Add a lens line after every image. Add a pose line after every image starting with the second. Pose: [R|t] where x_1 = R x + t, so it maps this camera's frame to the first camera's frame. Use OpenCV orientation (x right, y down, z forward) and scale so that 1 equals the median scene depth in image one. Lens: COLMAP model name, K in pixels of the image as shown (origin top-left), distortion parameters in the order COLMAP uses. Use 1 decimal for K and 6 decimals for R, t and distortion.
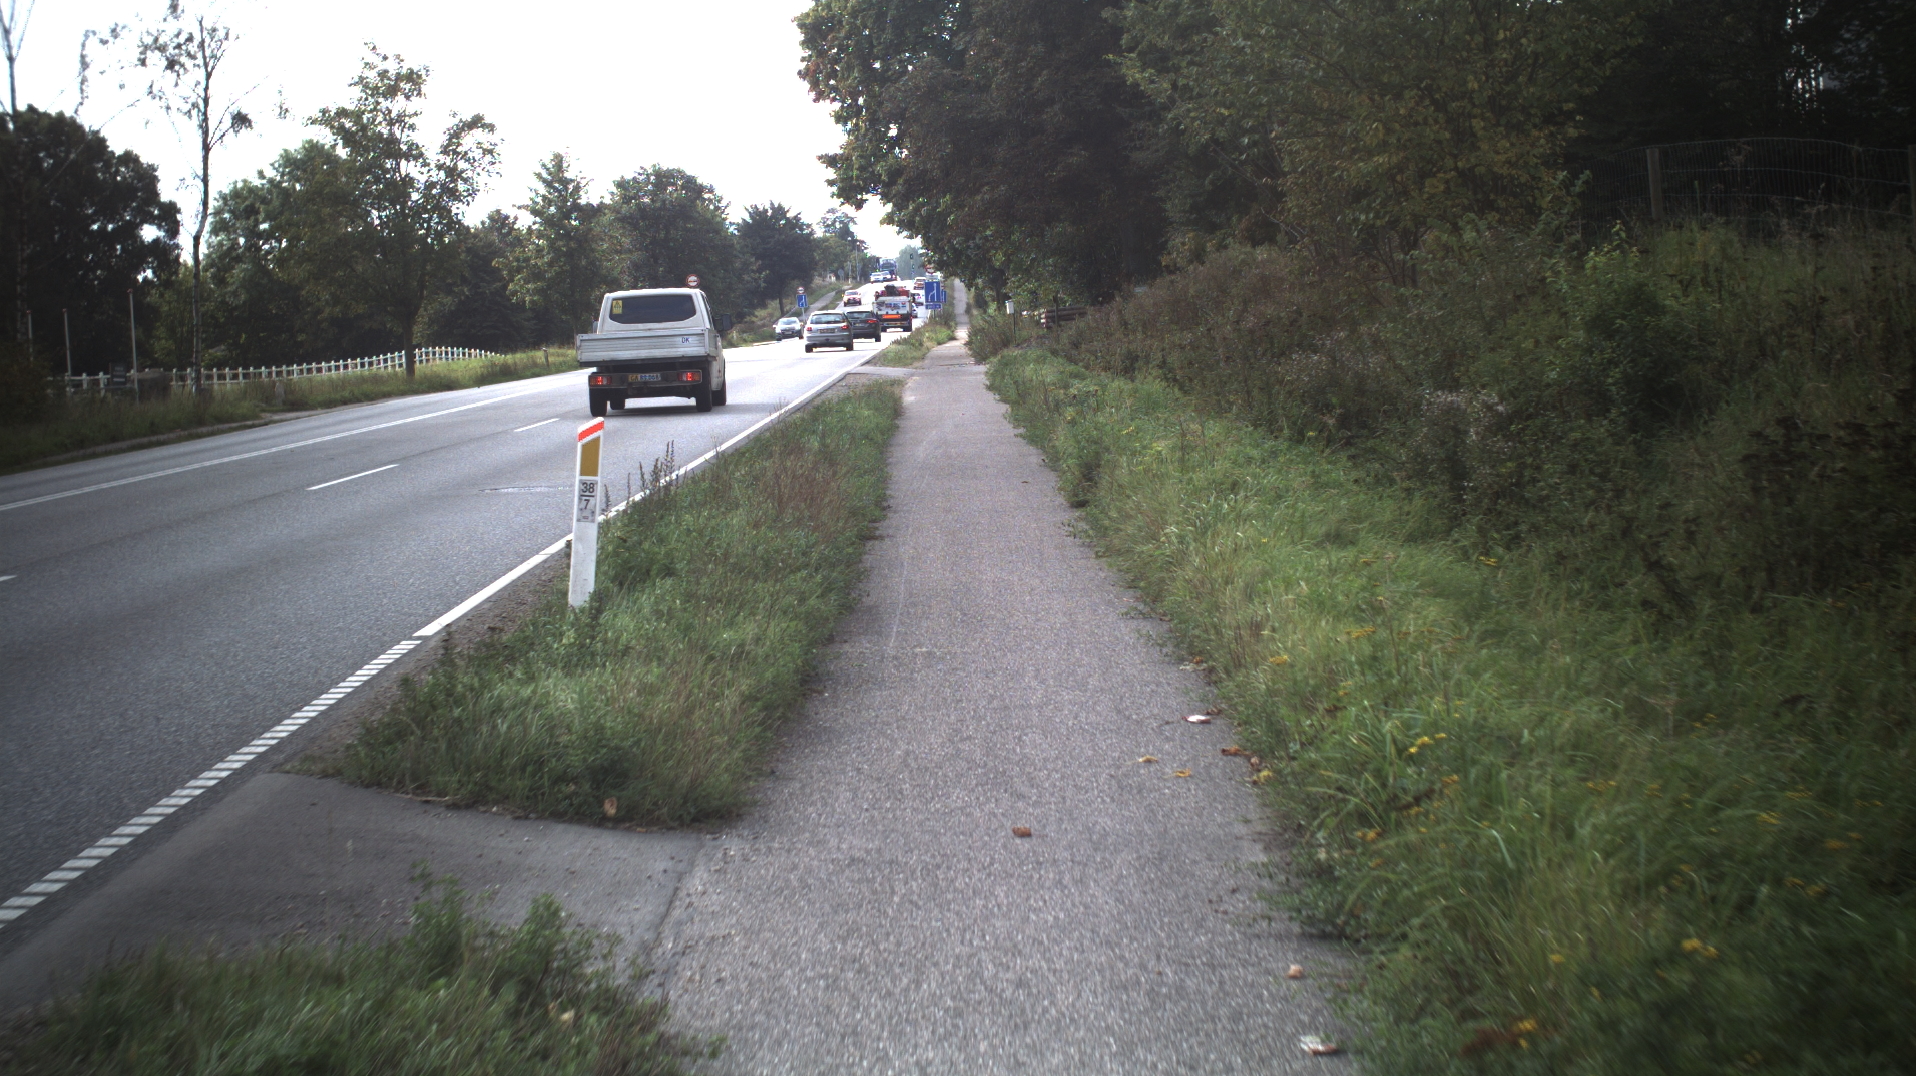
lens RADIAL K [[2708.3, 0, 947.1], [0, 2708.3, 531.3], [0, 0, 1]] dist [-0.120166, 0.000000]
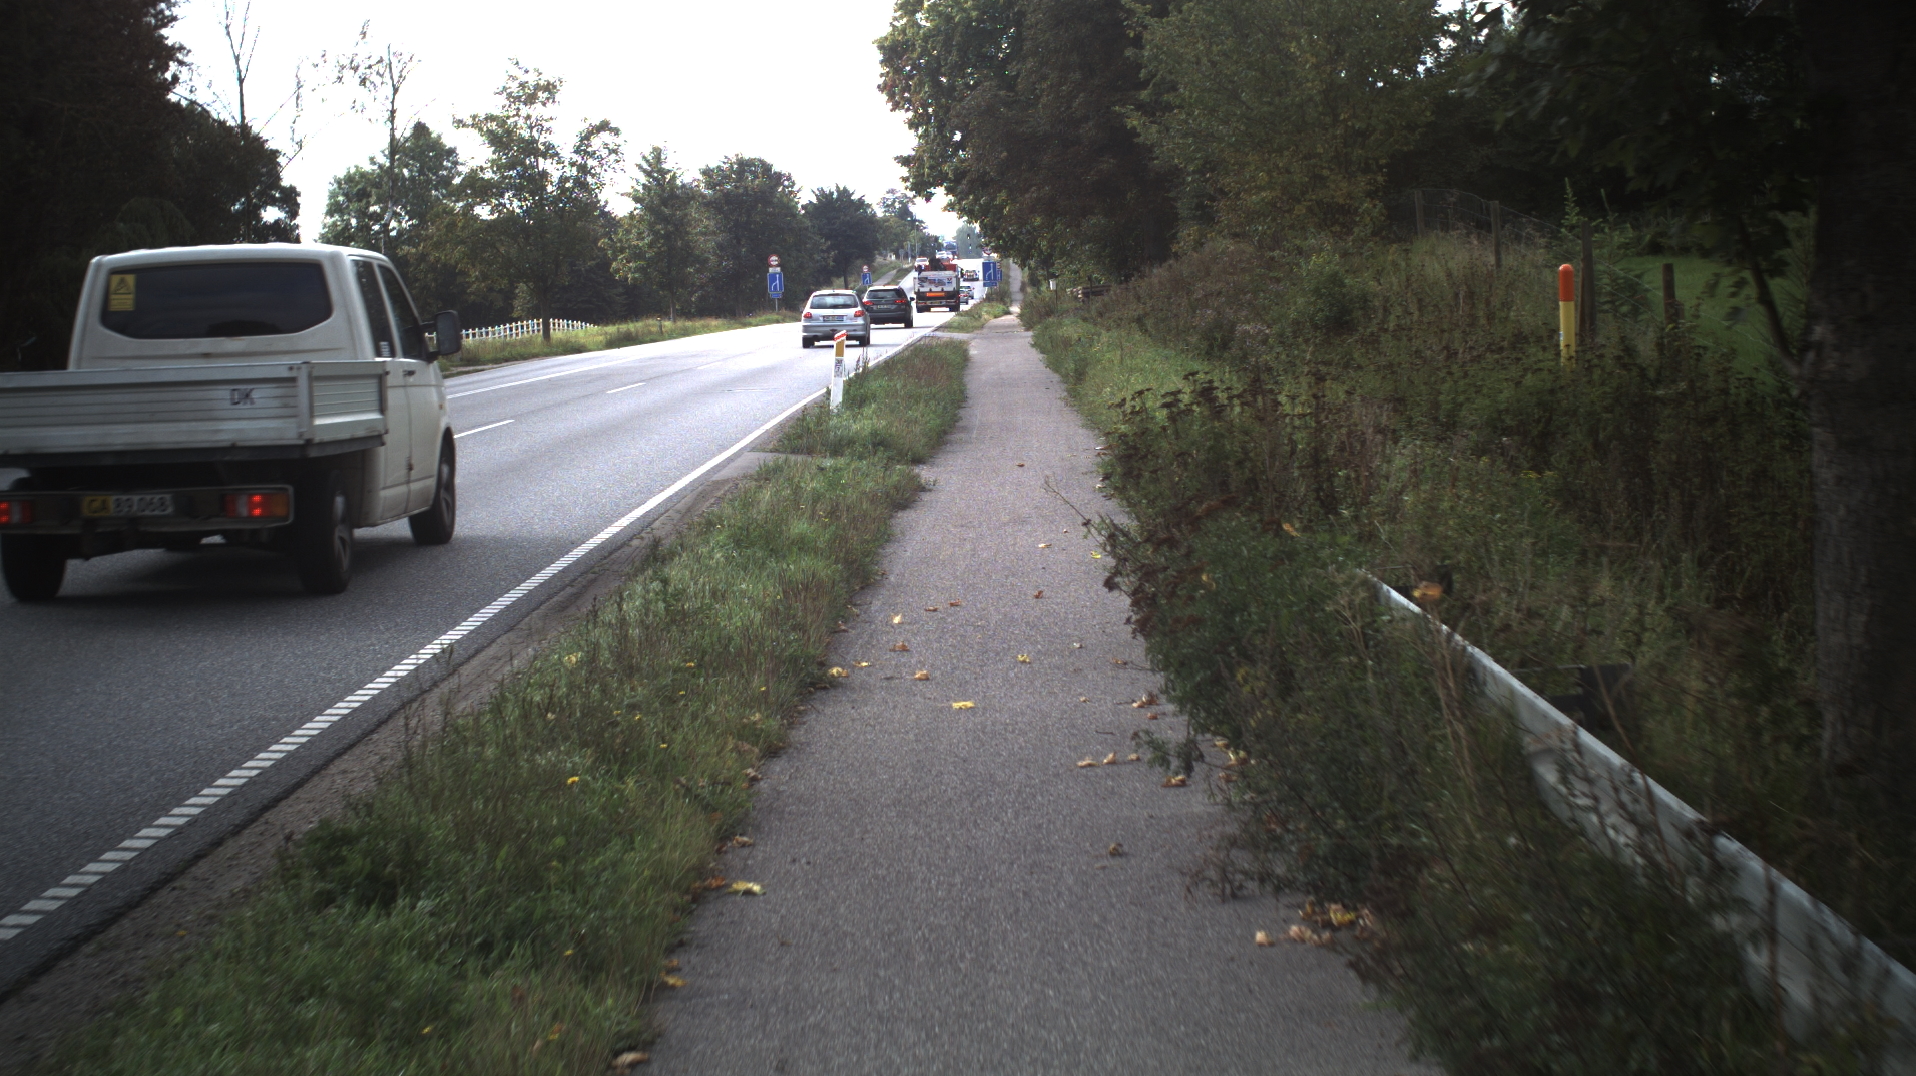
lens RADIAL K [[2963.6, 0, 972.4], [0, 2963.6, 538.4], [0, 0, 1]] dist [-0.124760, 0.000000]
pose [[0.999938, 0.004203, -0.010324, 0.000844], [-0.004178, 0.999988, 0.002398, 0.028234], [0.010334, -0.002355, 0.999944, -0.331991]]
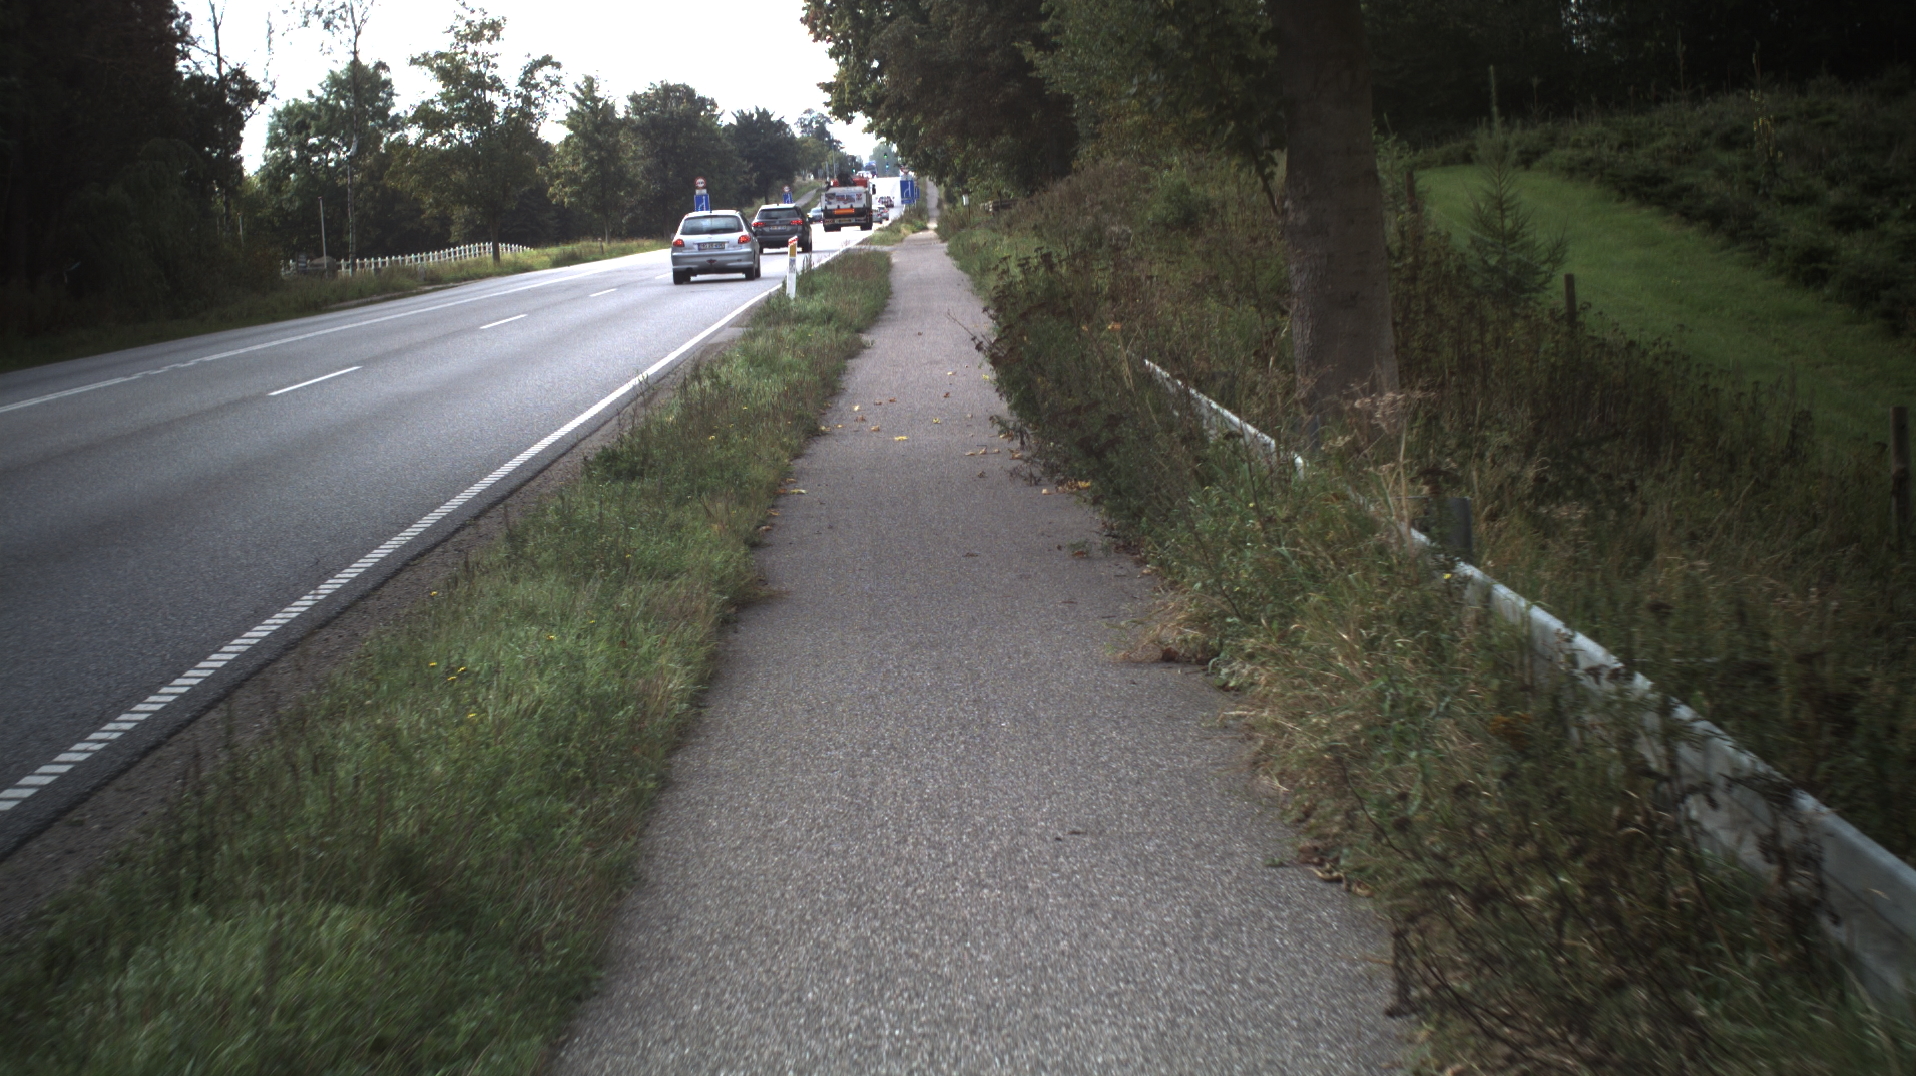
lens RADIAL K [[3109.9, 0, 945.8], [0, 3109.9, 550.2], [0, 0, 1]] dist [-0.149618, 0.000000]
pose [[0.999854, -0.015976, 0.005989, 0.001040], [0.015802, 0.999478, 0.028196, 0.045786], [-0.006436, -0.028097, 0.999584, -0.524918]]
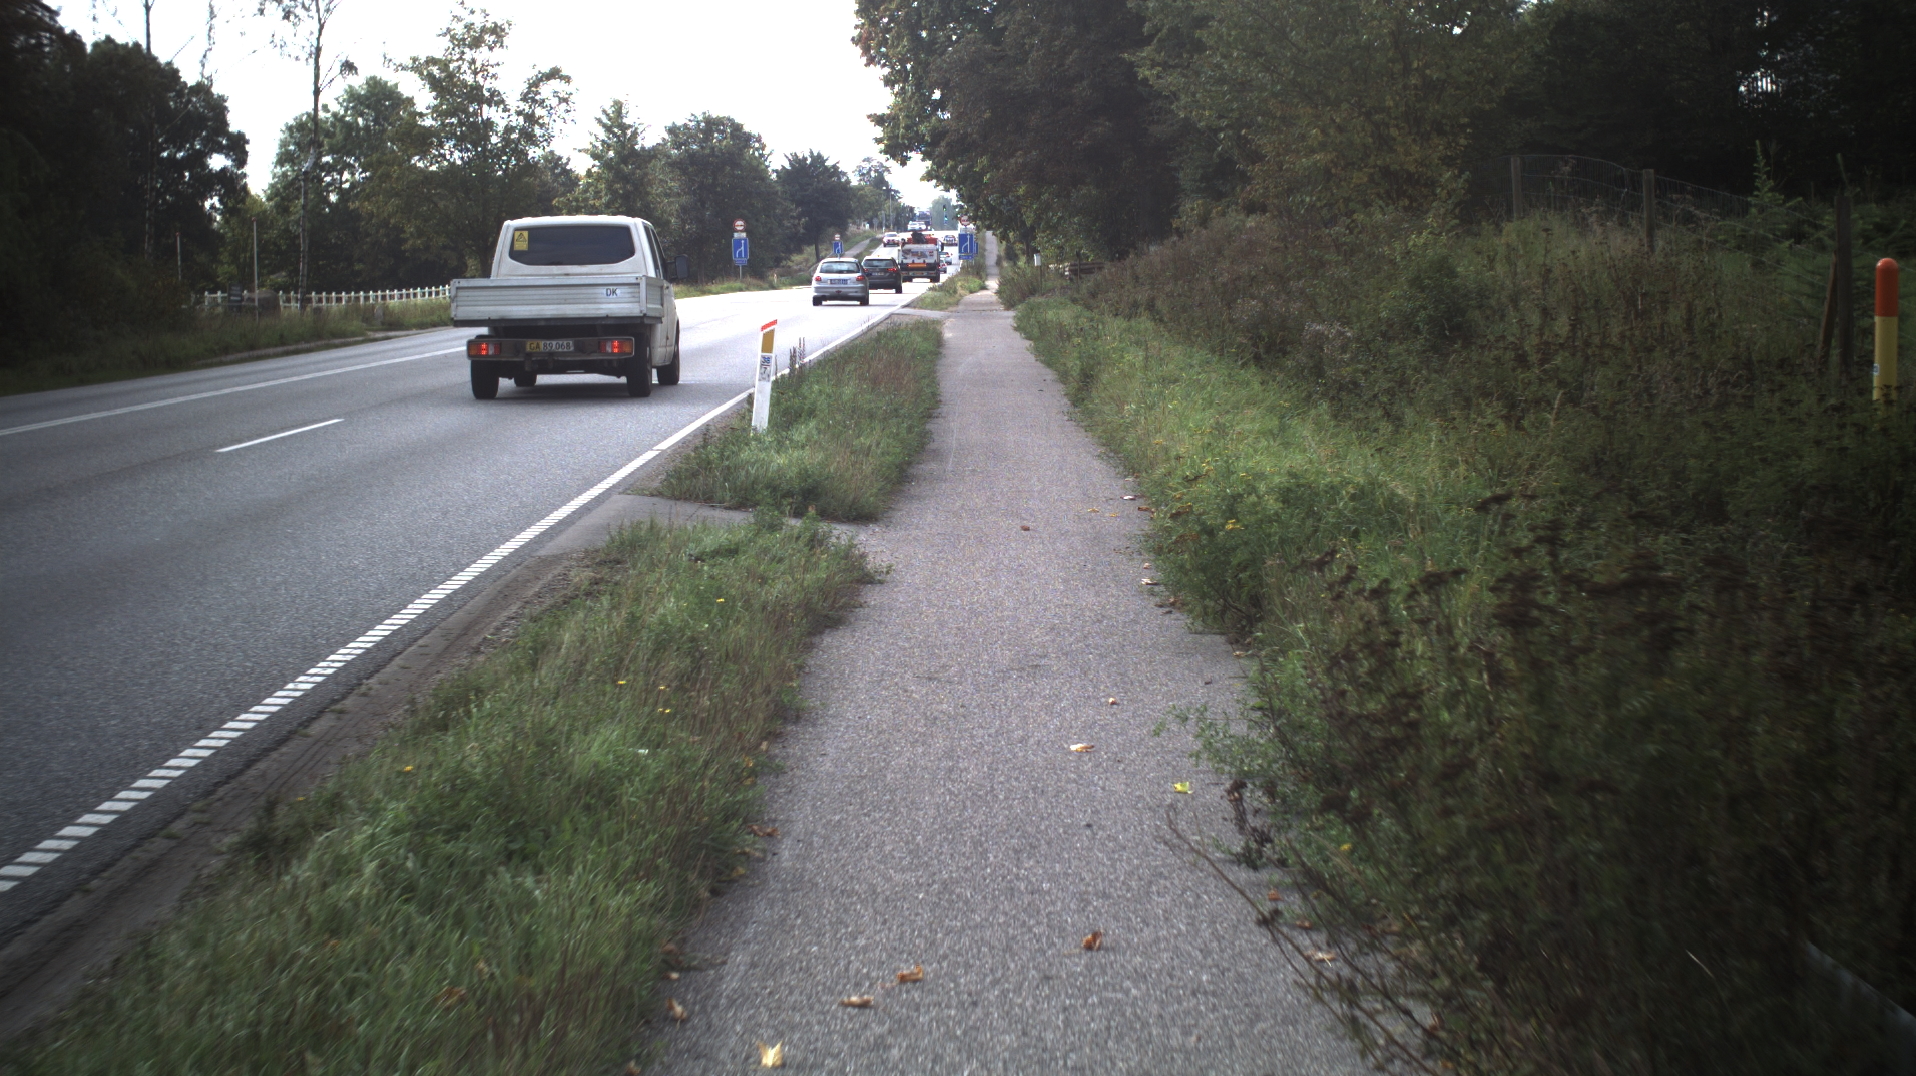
lens RADIAL K [[2828.6, 0, 963.2], [0, 2828.6, 530.2], [0, 0, 1]] dist [-0.135944, 0.000000]
pose [[0.999407, 0.034421, -0.001075, -0.002190], [-0.034404, 0.999321, 0.013212, 0.013491], [0.001529, -0.013167, 0.999912, -0.157908]]
